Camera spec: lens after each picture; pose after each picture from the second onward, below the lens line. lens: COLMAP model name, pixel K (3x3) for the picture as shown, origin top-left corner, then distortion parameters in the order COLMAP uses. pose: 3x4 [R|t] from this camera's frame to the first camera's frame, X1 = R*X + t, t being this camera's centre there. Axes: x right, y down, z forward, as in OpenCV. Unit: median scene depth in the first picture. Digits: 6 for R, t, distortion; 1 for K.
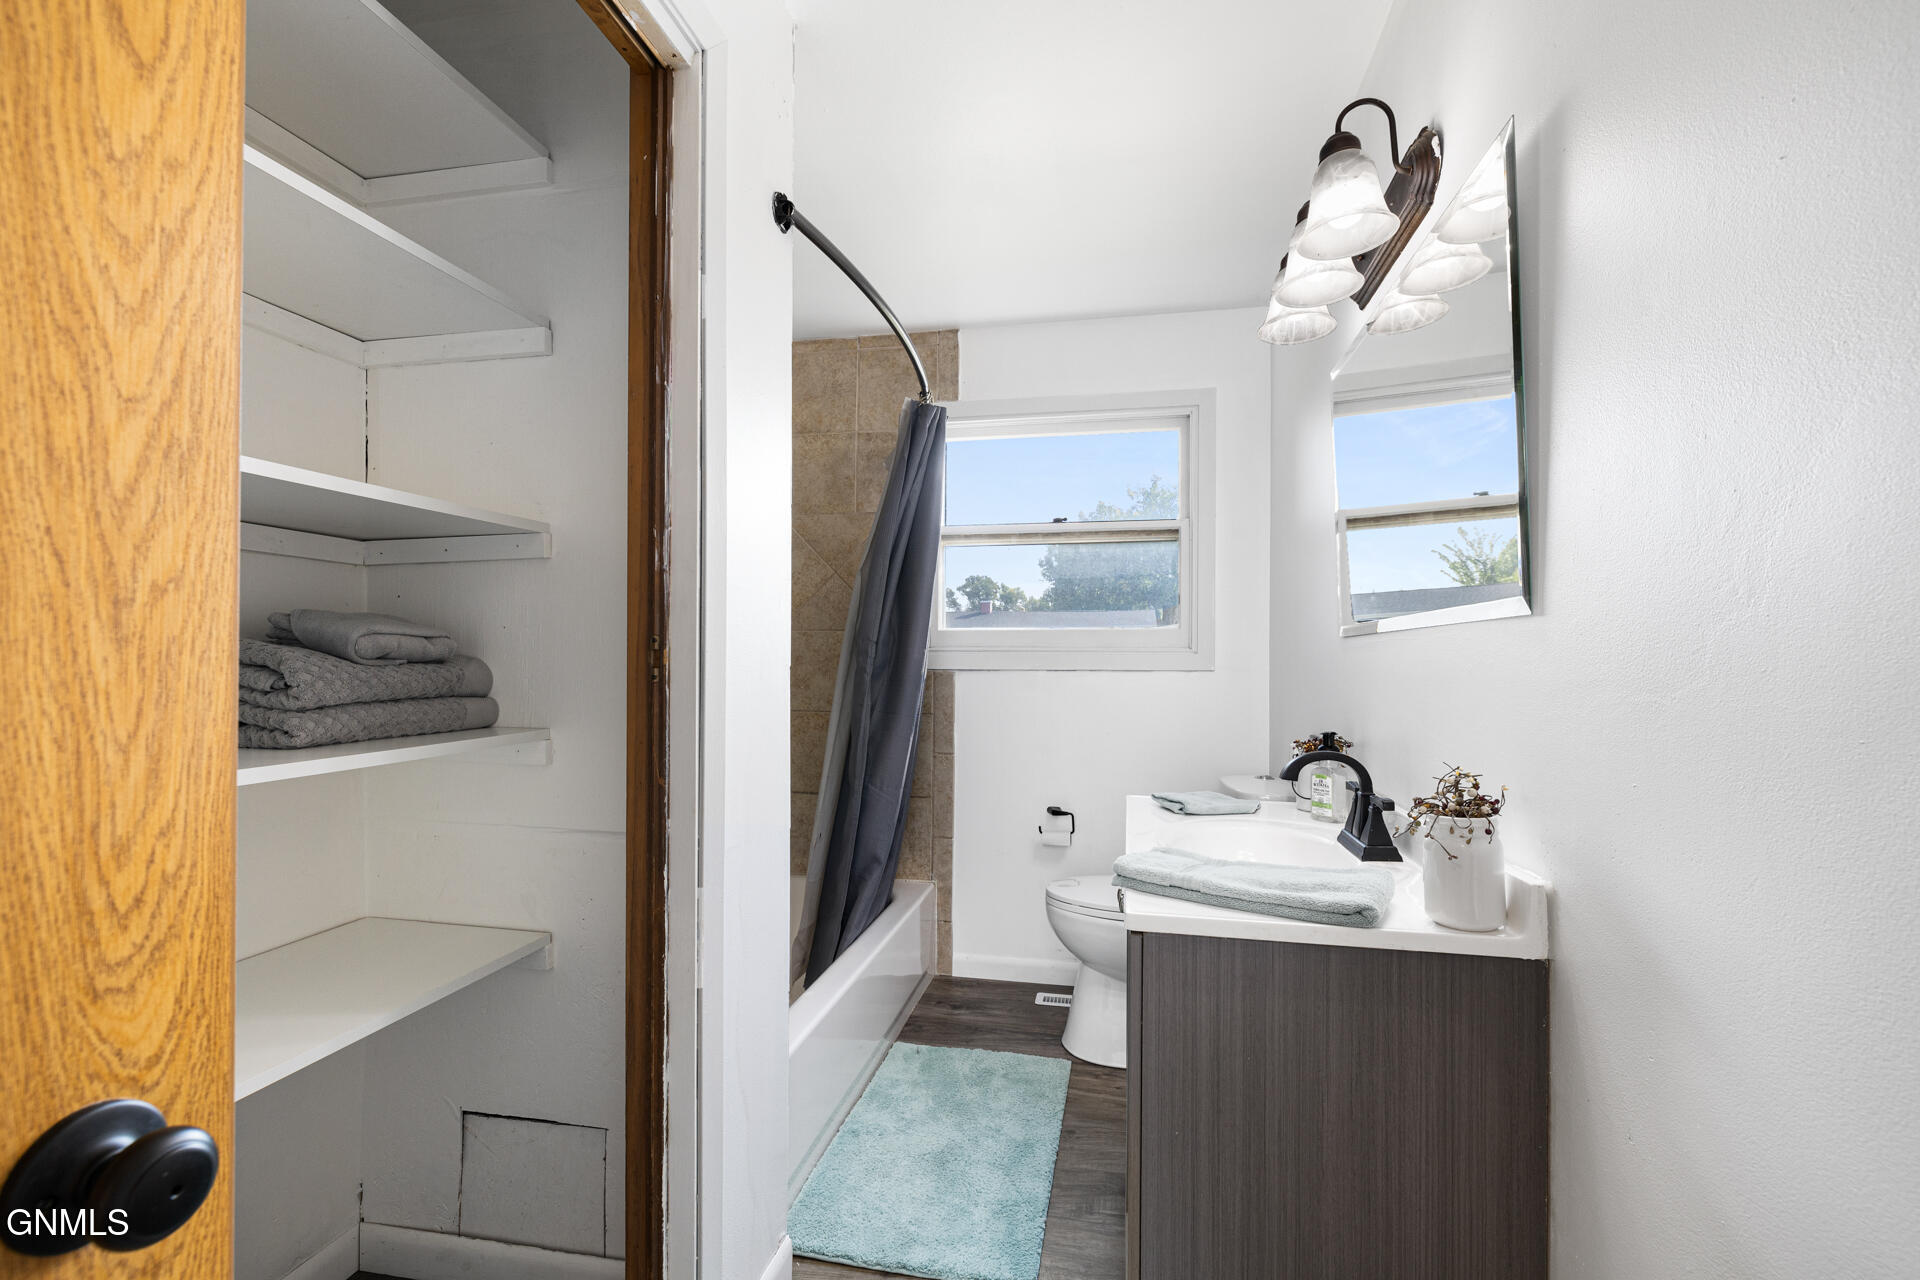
lens RADIAL K [[811.7, 0, 961.8], [0, 811.7, 648.0], [0, 0, 1]] dist [0.000764, -0.000614]
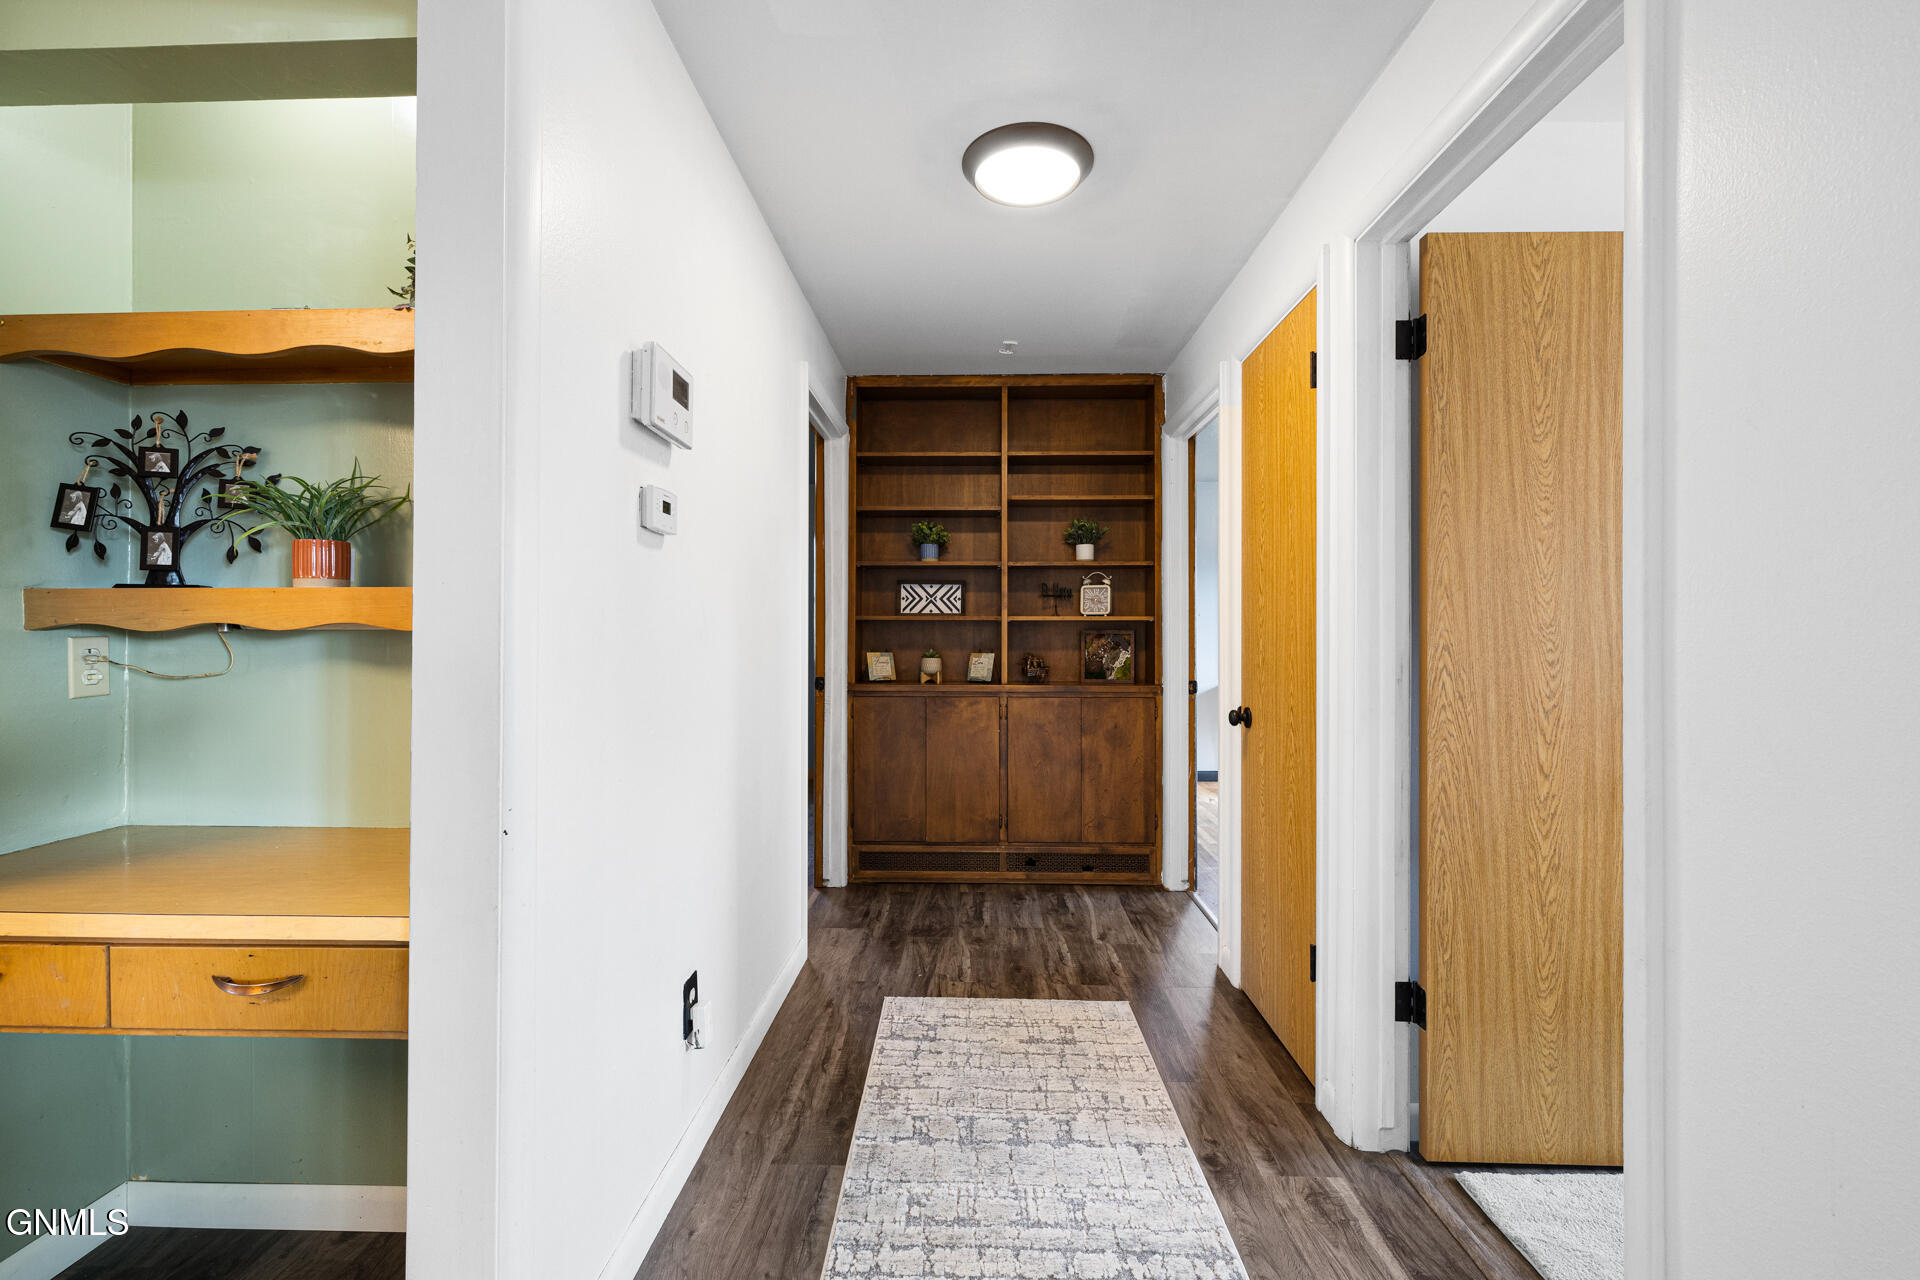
lens RADIAL K [[811.7, 0, 961.6], [0, 811.7, 637.5], [0, 0, 1]] dist [0.000764, -0.000614]
pose [[0.153209, 0.001326, -0.988193, 2.587903], [0.008249, 0.999963, 0.002621, -1.448335], [0.988159, -0.008553, 0.153192, -2.540738]]
